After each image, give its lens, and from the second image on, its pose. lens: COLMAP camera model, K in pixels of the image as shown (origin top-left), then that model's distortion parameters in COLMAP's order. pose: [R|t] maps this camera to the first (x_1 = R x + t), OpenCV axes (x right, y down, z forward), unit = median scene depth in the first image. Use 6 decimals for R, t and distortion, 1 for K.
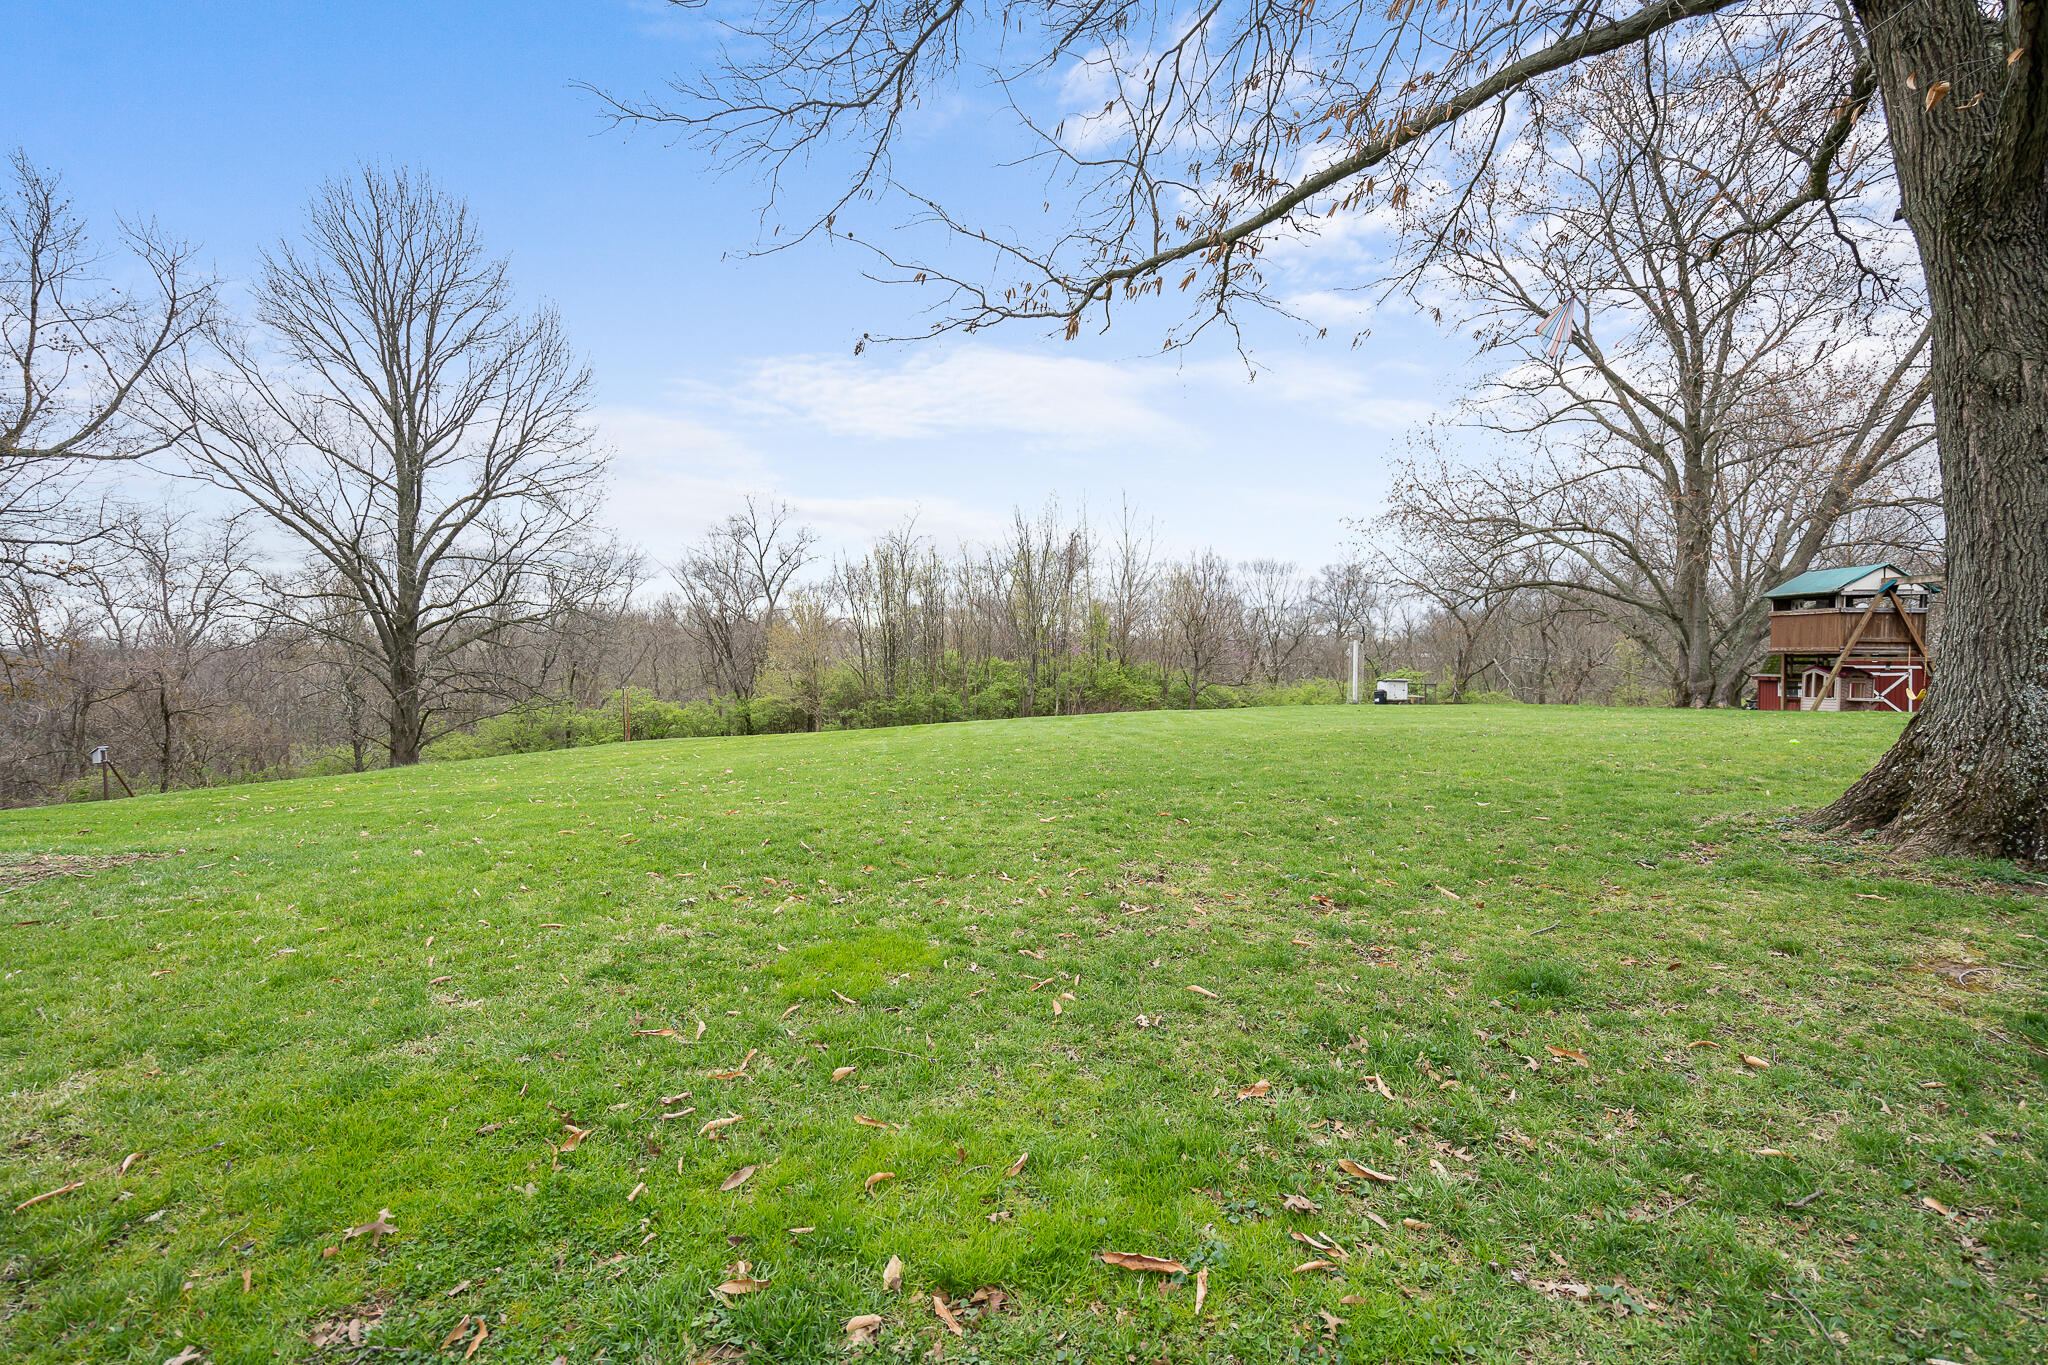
lens RADIAL K [[944.6, 0, 1024.1], [0, 944.6, 684.7], [0, 0, 1]] dist [0.000185, -0.000111]
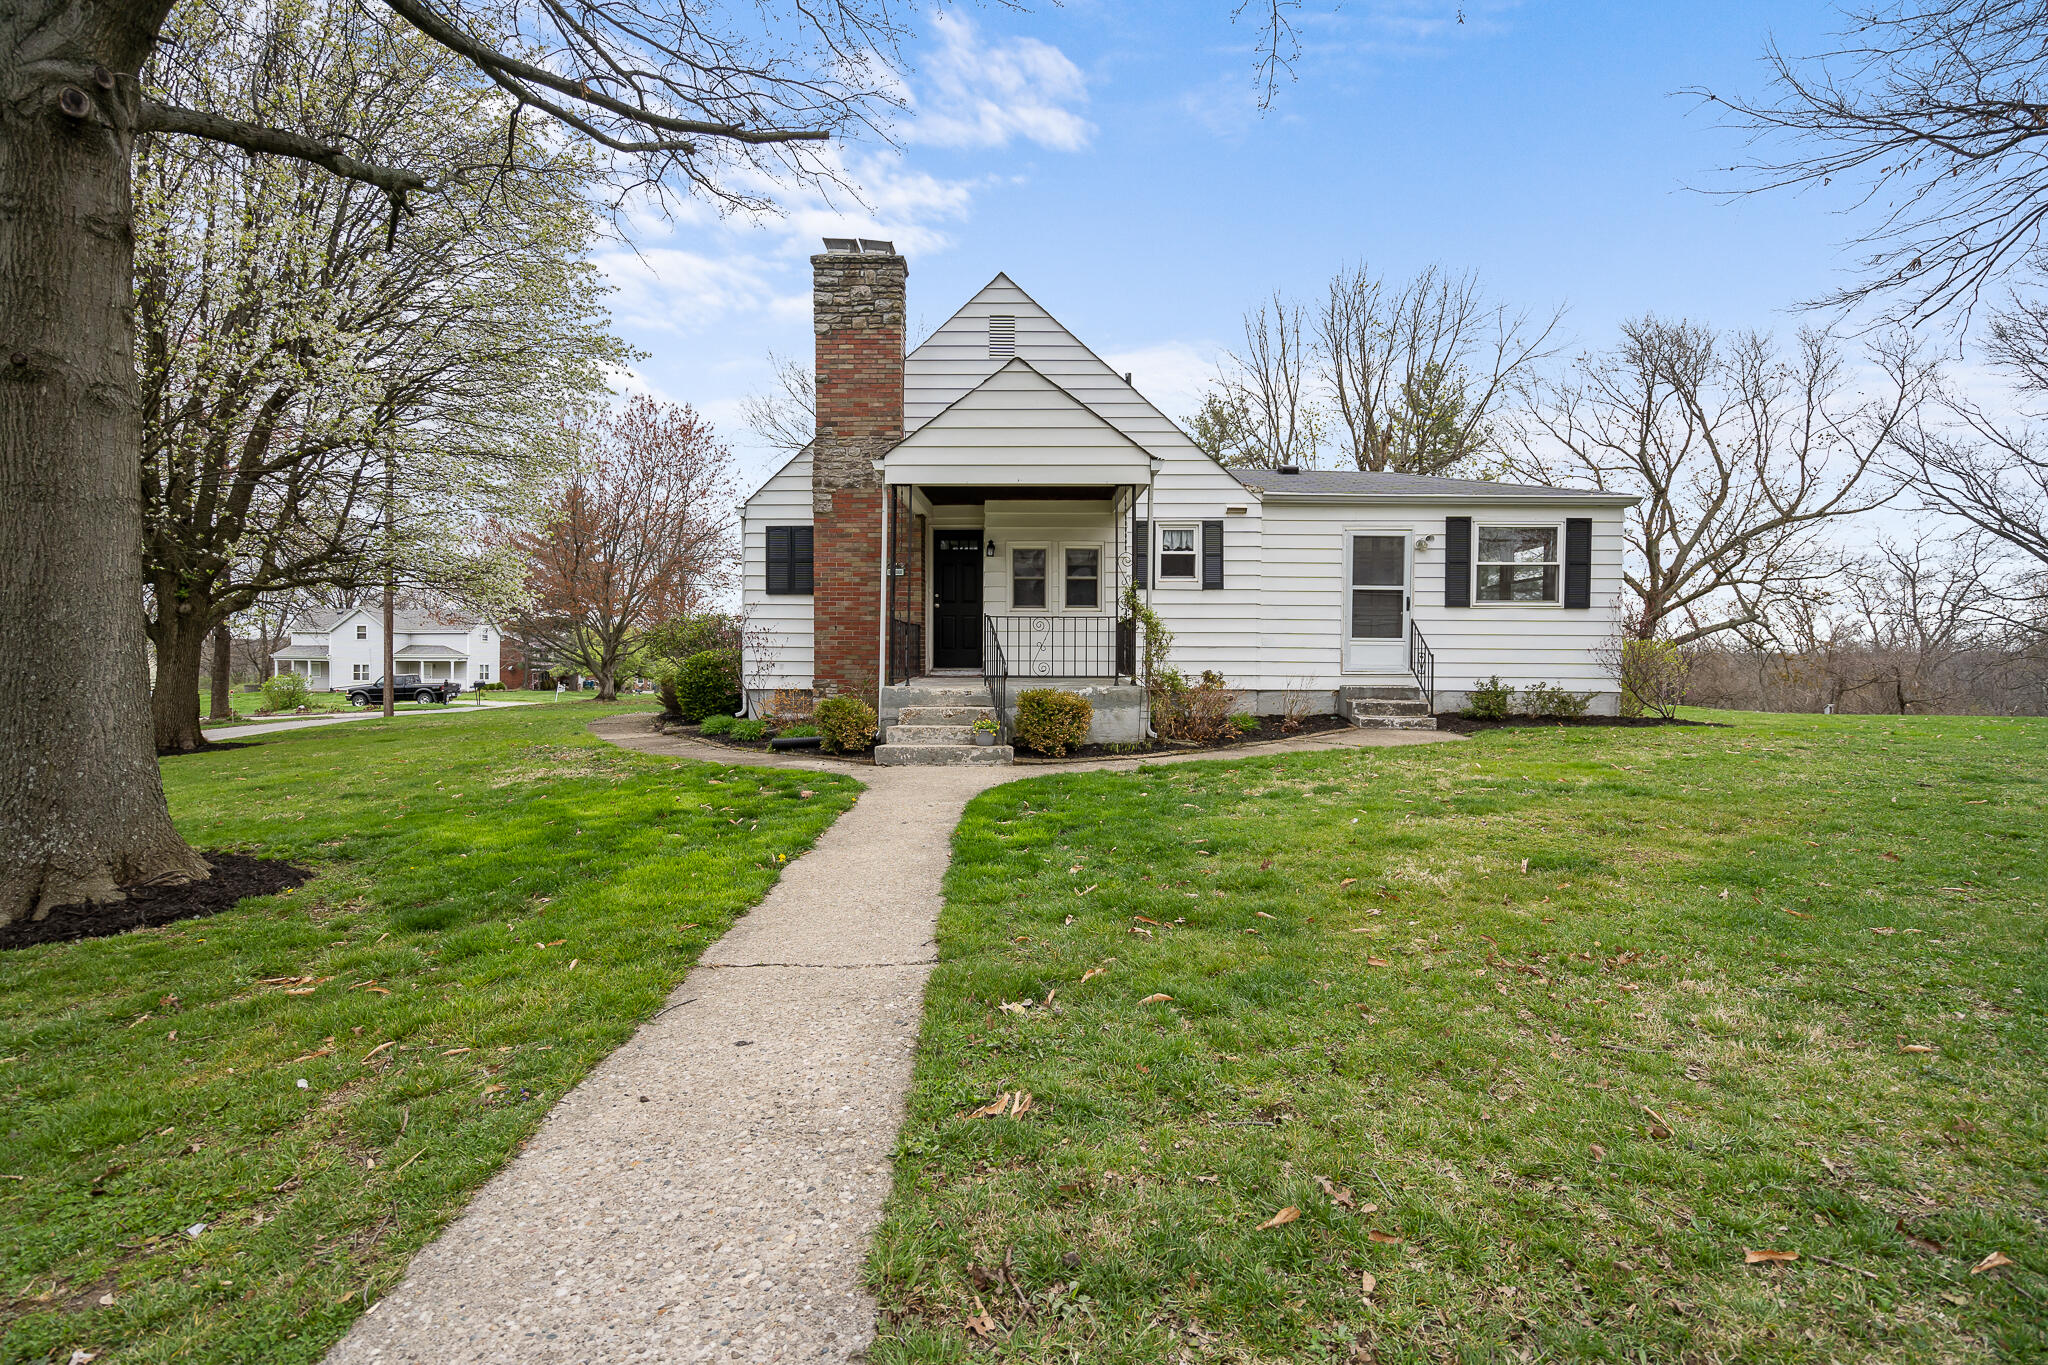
lens RADIAL K [[944.6, 0, 1018.0], [0, 944.6, 677.7], [0, 0, 1]] dist [0.000185, -0.000111]
pose [[0.059721, 0.014549, -0.998109, 0.304062], [-0.024208, 0.999621, 0.013123, 0.014840], [0.997922, 0.023378, 0.060050, -0.266581]]
